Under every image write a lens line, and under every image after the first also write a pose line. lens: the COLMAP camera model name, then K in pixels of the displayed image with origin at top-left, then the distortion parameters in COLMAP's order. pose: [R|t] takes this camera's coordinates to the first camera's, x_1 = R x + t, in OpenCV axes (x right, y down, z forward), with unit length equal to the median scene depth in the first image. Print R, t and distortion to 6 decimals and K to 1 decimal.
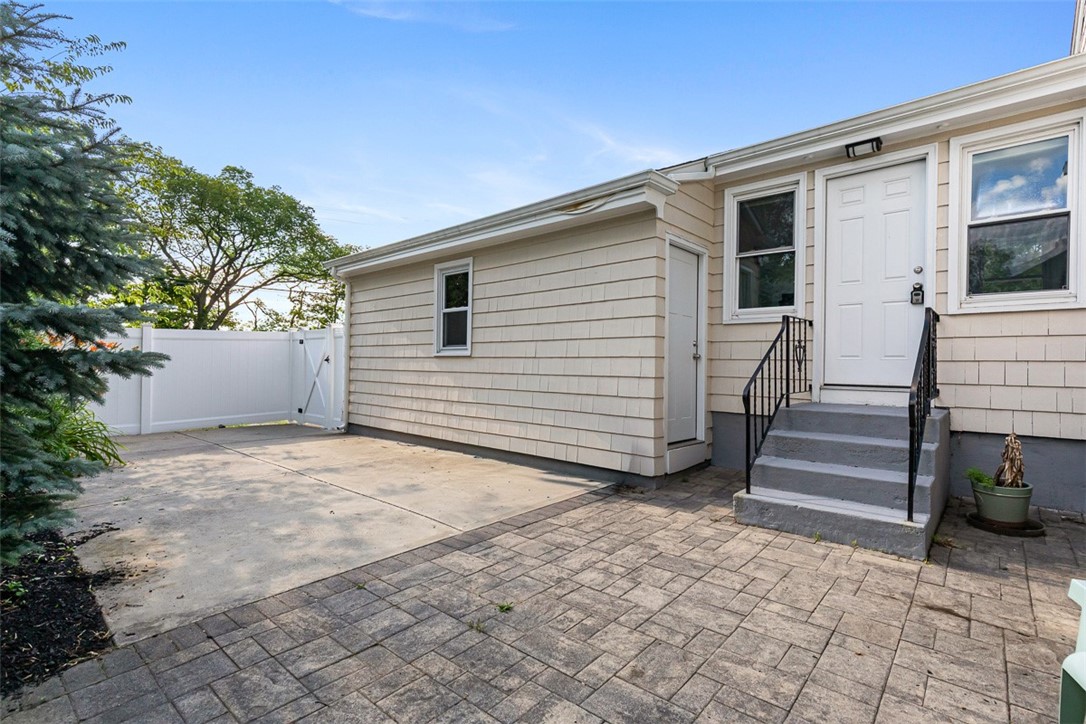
lens RADIAL K [[502.6, 0, 544.6], [0, 502.6, 360.3], [0, 0, 1]] dist [0.001774, 0.000612]
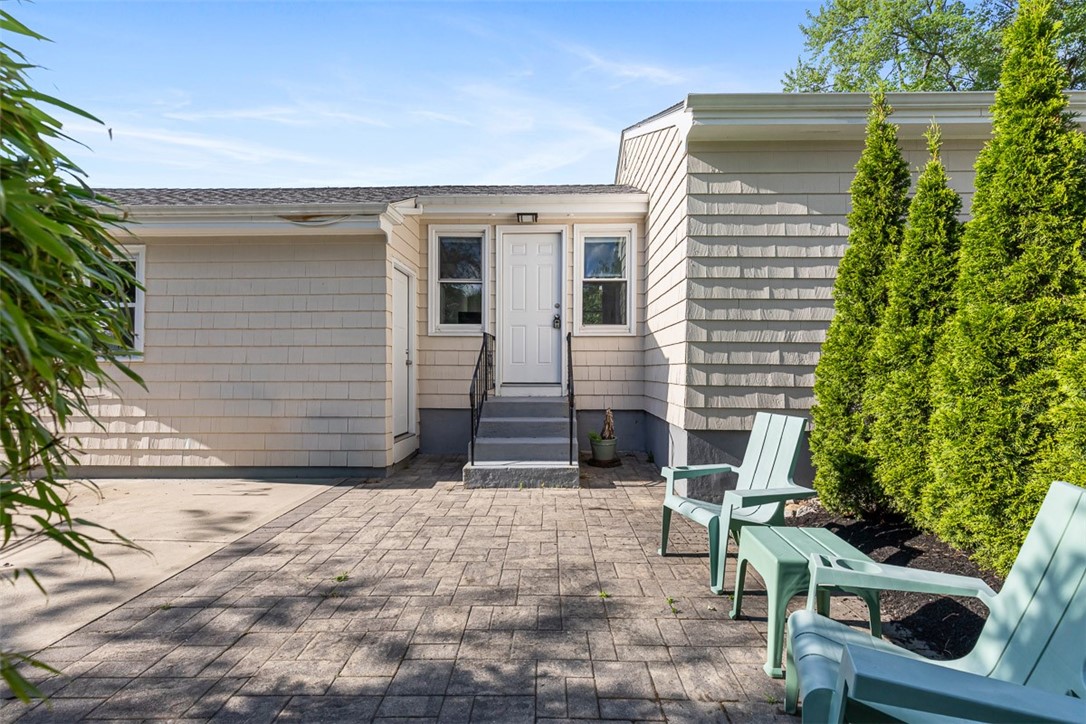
lens RADIAL K [[494.6, 0, 543.0], [0, 494.6, 362.0], [0, 0, 1]] dist [0.003498, 0.000482]
pose [[0.760597, 0.000426, 0.649224, -0.322260], [0.002119, 0.999993, -0.003139, -0.006895], [-0.649221, 0.003763, 0.760591, -0.131463]]
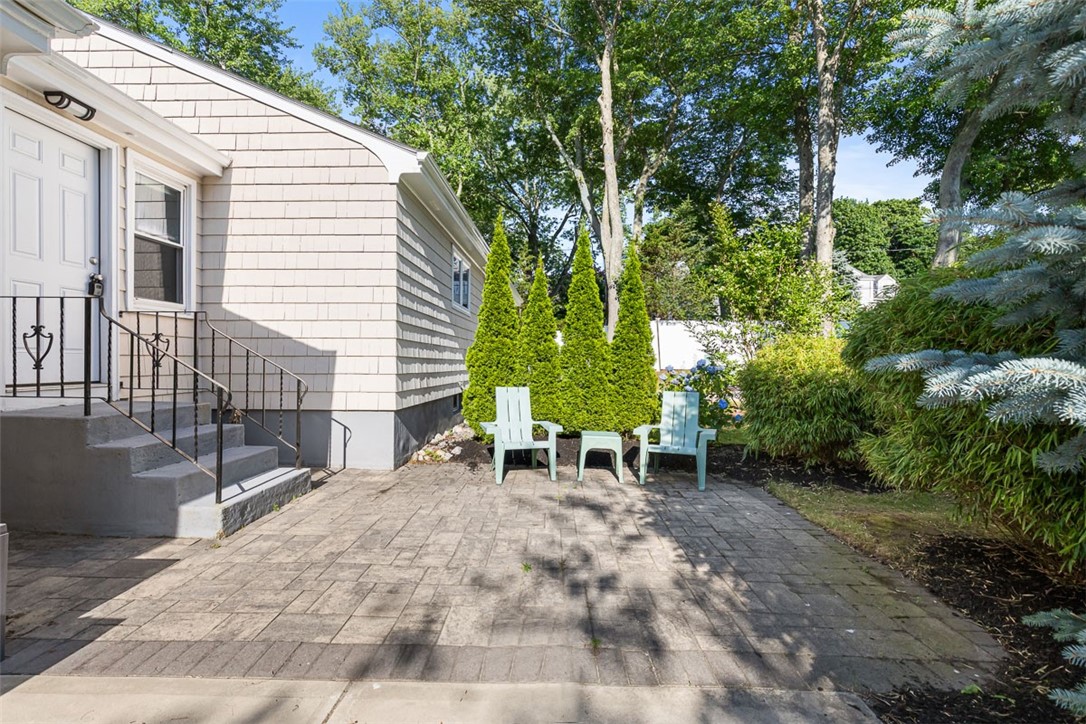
lens RADIAL K [[494.6, 0, 543.0], [0, 494.6, 362.0], [0, 0, 1]] dist [0.003498, 0.000482]
pose [[-0.640671, -0.010624, 0.767742, -0.681153], [-0.011586, 0.999924, 0.004168, -0.000217], [-0.767728, -0.006225, -0.640745, 1.177070]]
